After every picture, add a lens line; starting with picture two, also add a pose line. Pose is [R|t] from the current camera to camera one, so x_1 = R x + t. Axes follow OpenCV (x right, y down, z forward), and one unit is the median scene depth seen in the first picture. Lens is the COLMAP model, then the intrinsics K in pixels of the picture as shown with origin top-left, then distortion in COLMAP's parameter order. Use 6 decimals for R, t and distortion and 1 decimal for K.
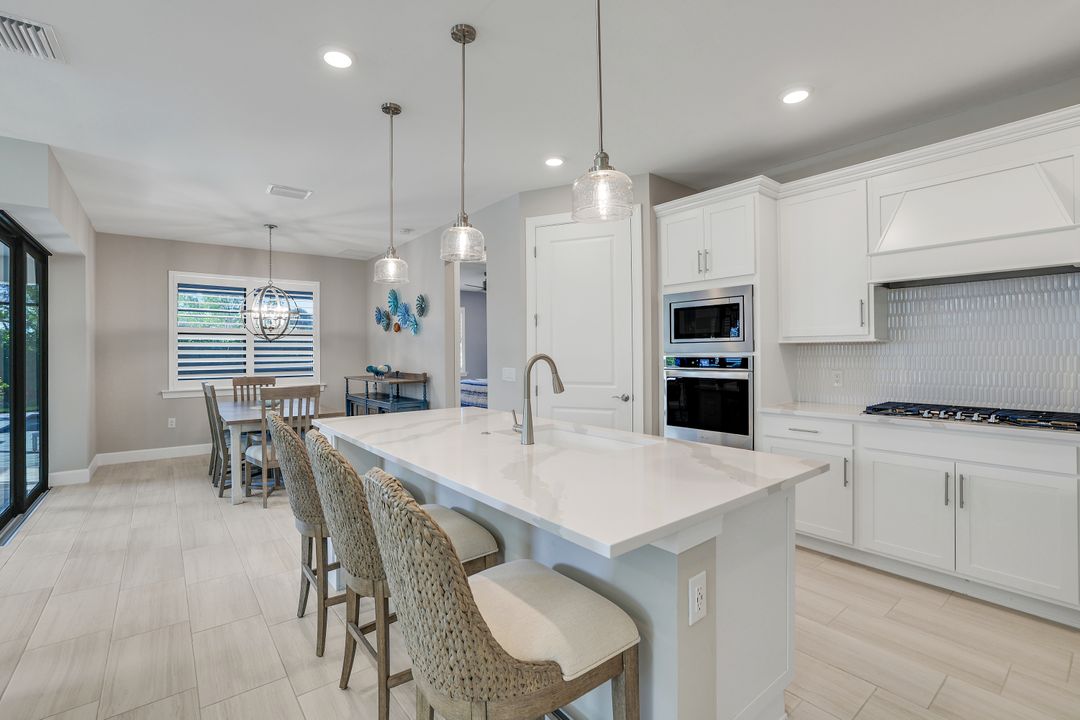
lens RADIAL K [[486.2, 0, 522.4], [0, 486.2, 355.4], [0, 0, 1]] dist [-0.022687, 0.000758]
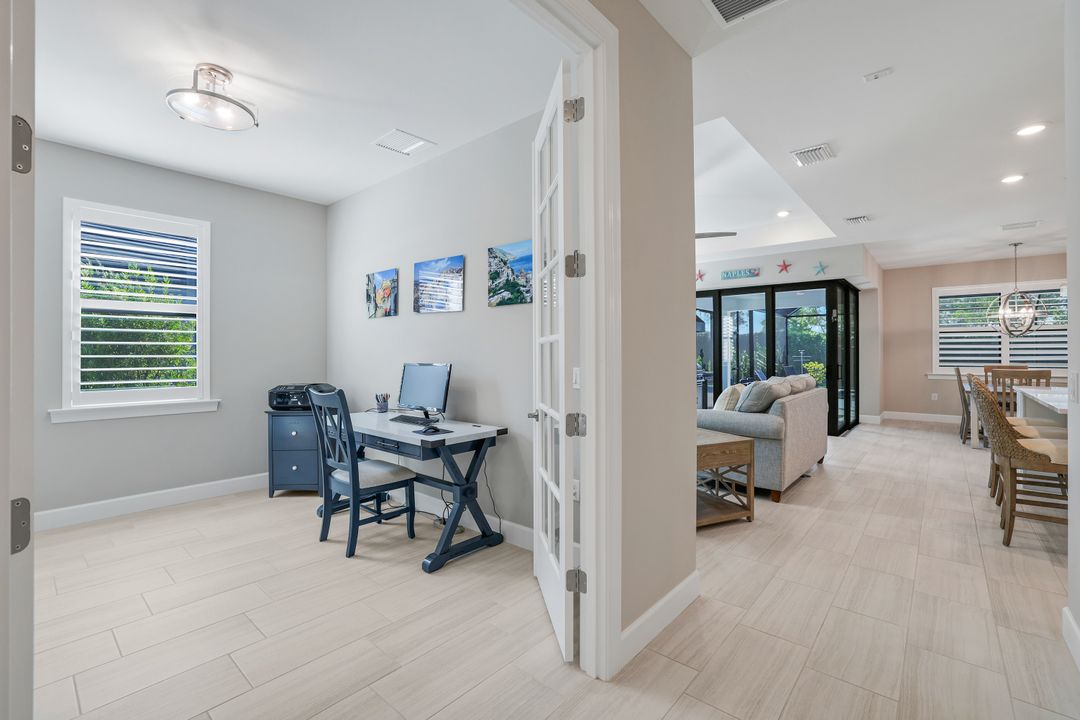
lens RADIAL K [[478.3, 0, 538.7], [0, 478.3, 340.6], [0, 0, 1]] dist [-0.023793, 0.000395]
pose [[0.214489, -0.010986, -0.976665, 0.518810], [-0.007245, 0.999891, -0.012838, 0.005038], [0.976699, 0.009830, 0.214386, -0.602567]]
